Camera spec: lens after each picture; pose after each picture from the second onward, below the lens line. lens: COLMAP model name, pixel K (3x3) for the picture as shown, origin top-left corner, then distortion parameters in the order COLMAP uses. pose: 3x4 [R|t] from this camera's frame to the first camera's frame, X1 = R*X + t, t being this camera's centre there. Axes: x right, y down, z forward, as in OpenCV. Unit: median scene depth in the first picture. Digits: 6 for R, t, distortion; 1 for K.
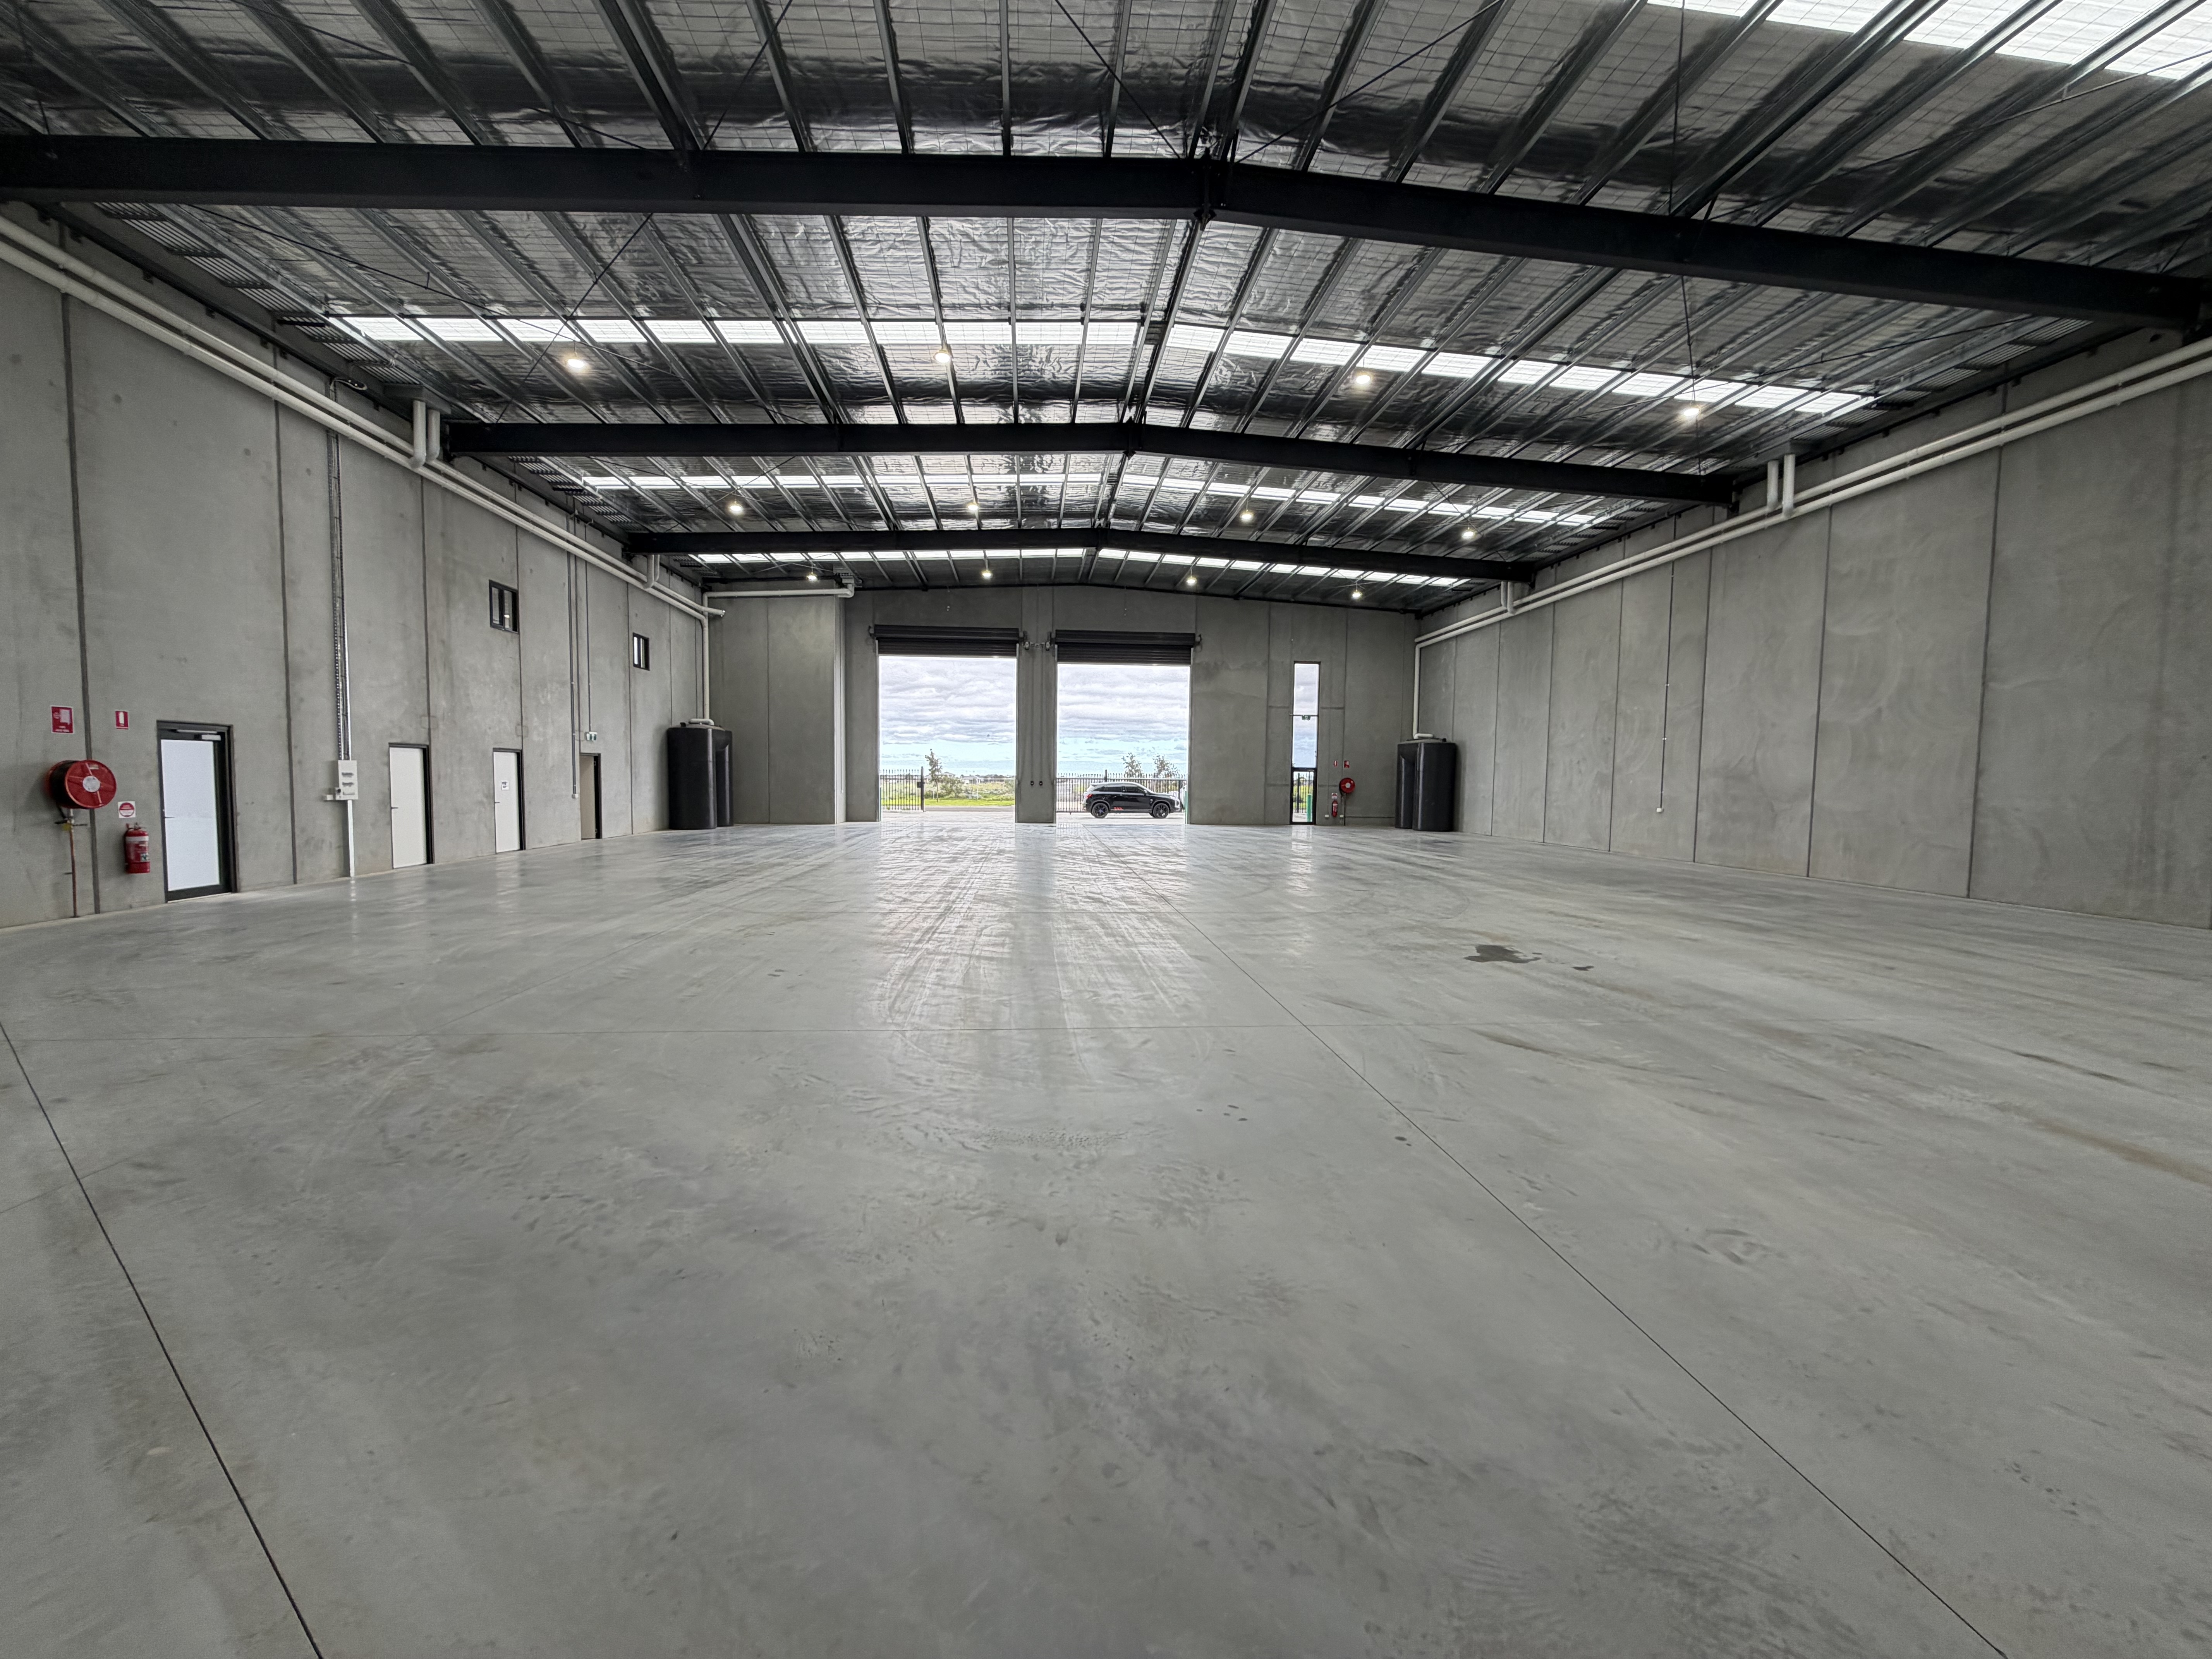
lens RADIAL K [[882.0, 0, 1105.2], [0, 882.0, 830.4], [0, 0, 1]] dist [0.001753, 0.000801]
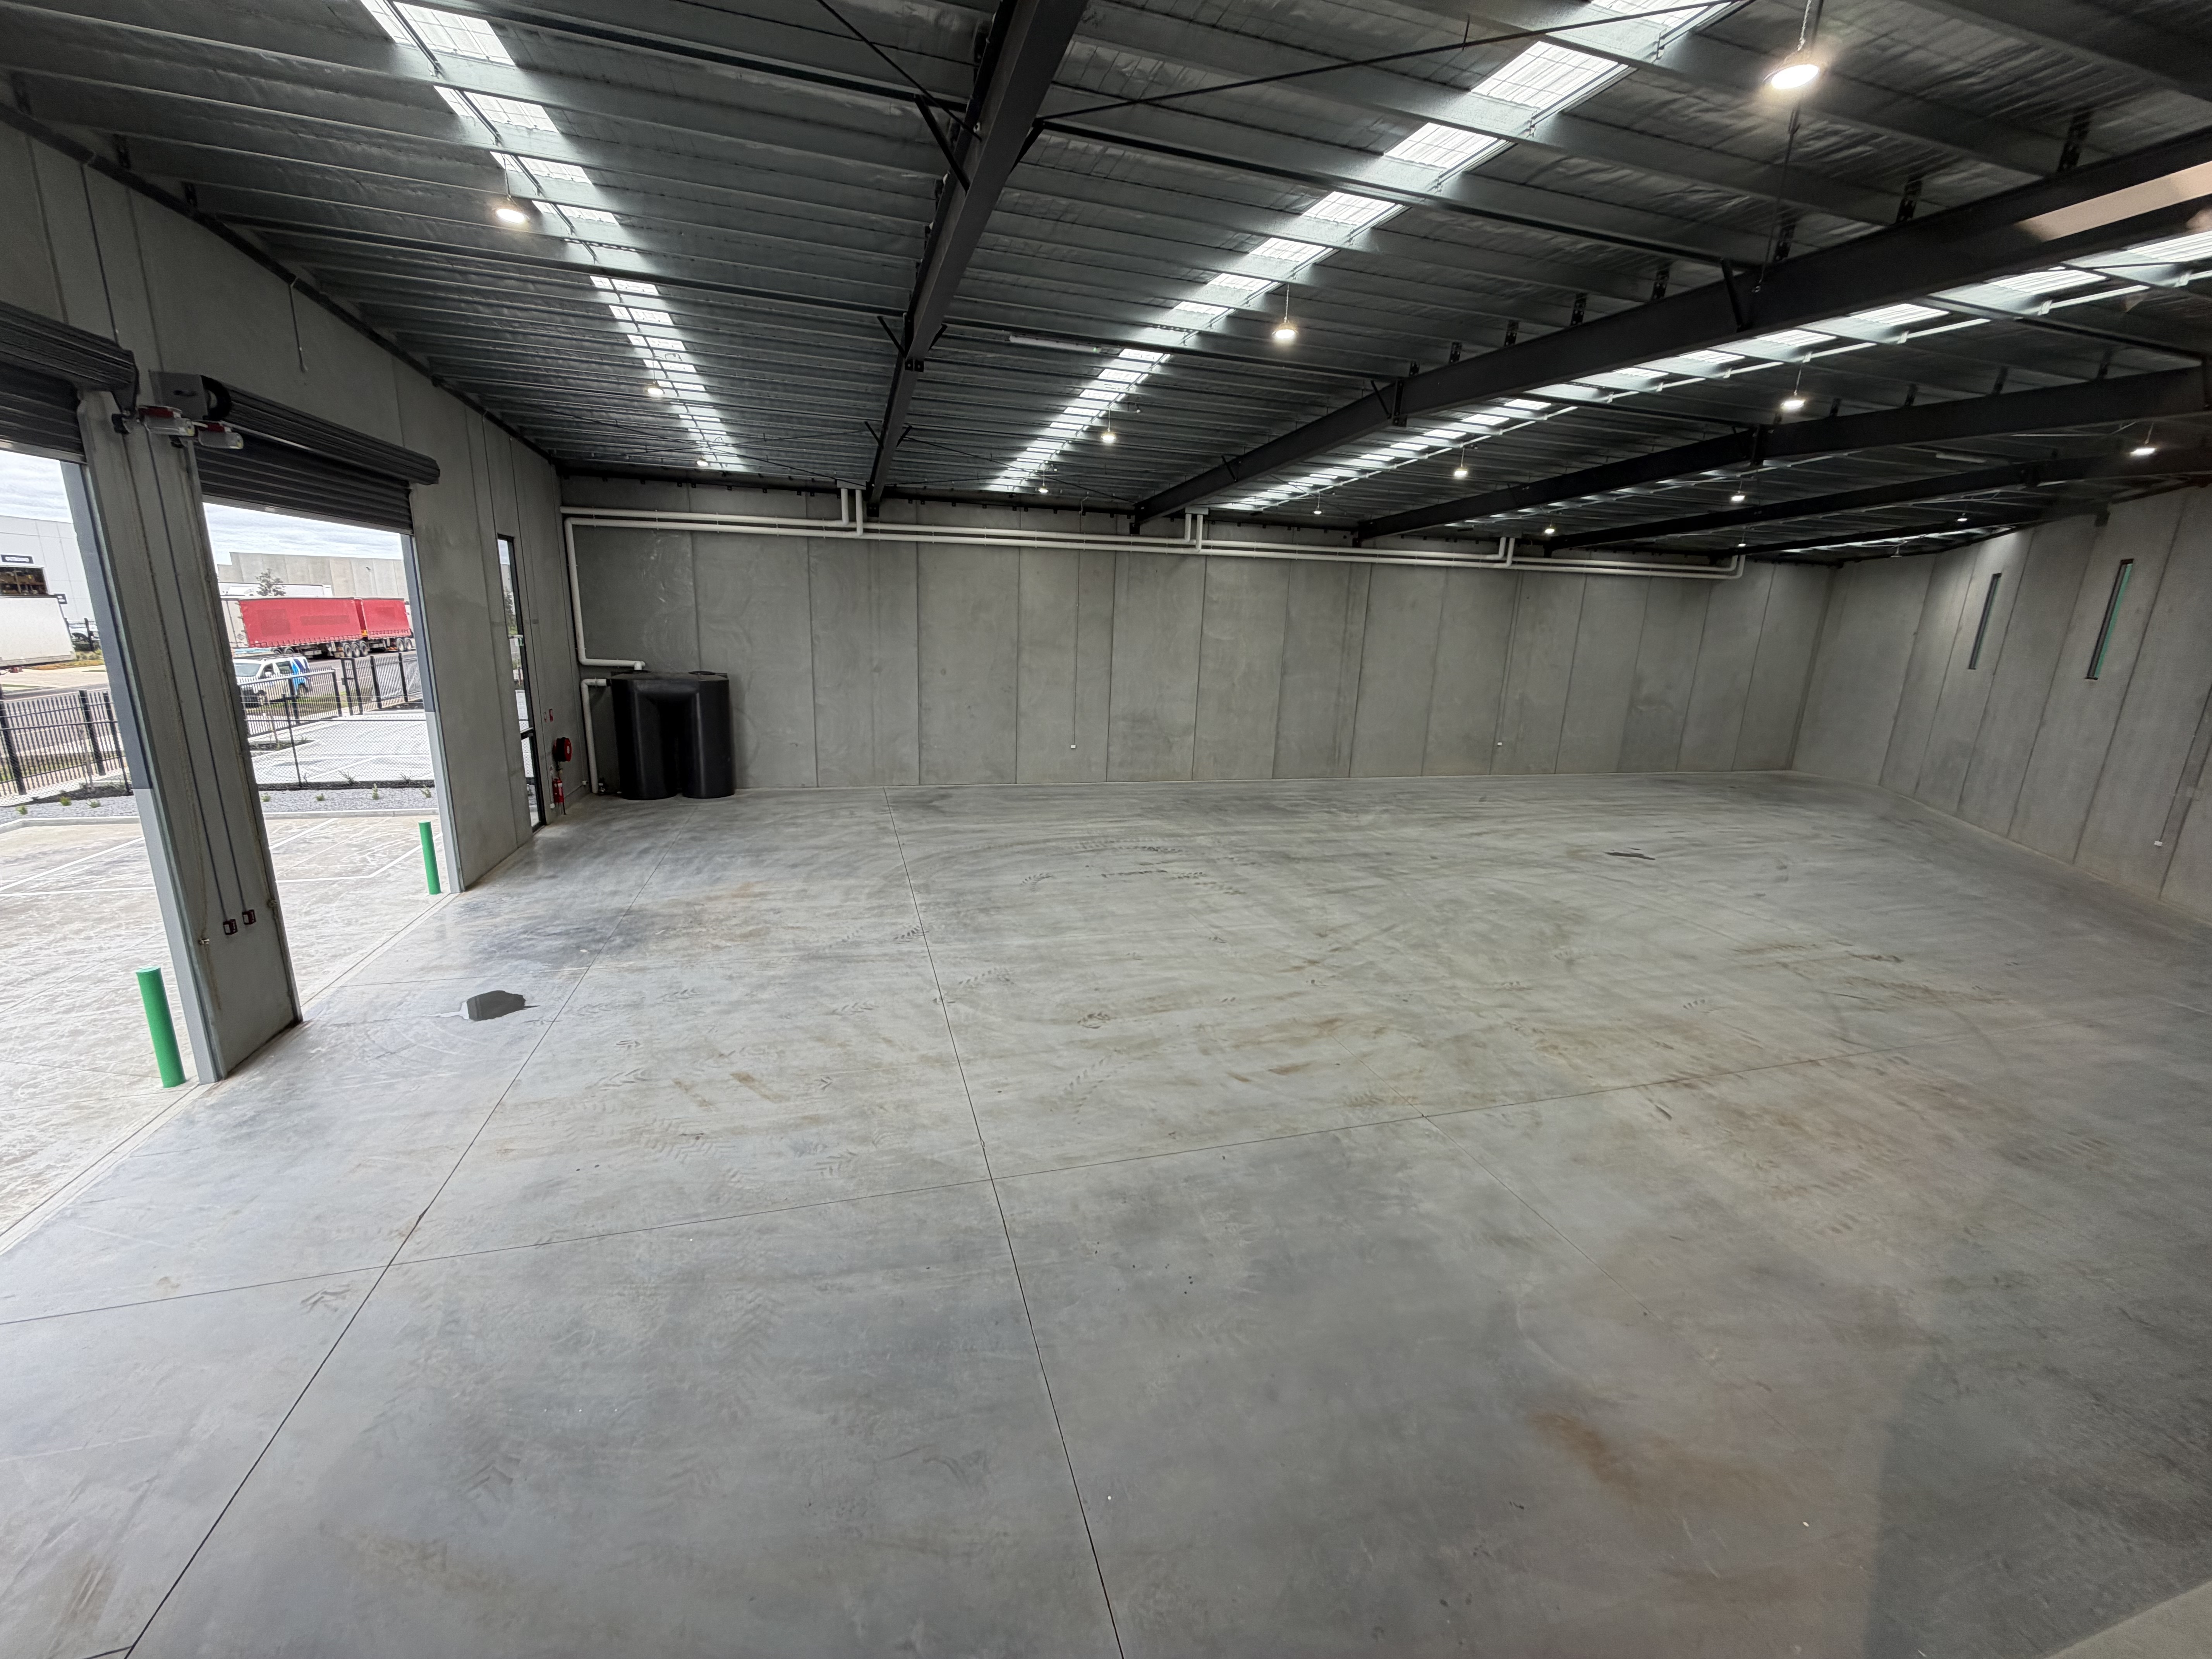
lens RADIAL K [[882.0, 0, 1103.6], [0, 882.0, 822.9], [0, 0, 1]] dist [0.001753, 0.000801]
pose [[-0.192797, -0.249635, 0.948953, -0.713977], [0.019304, 0.965945, 0.258027, -0.276876], [-0.981049, 0.068065, -0.181412, 1.336293]]
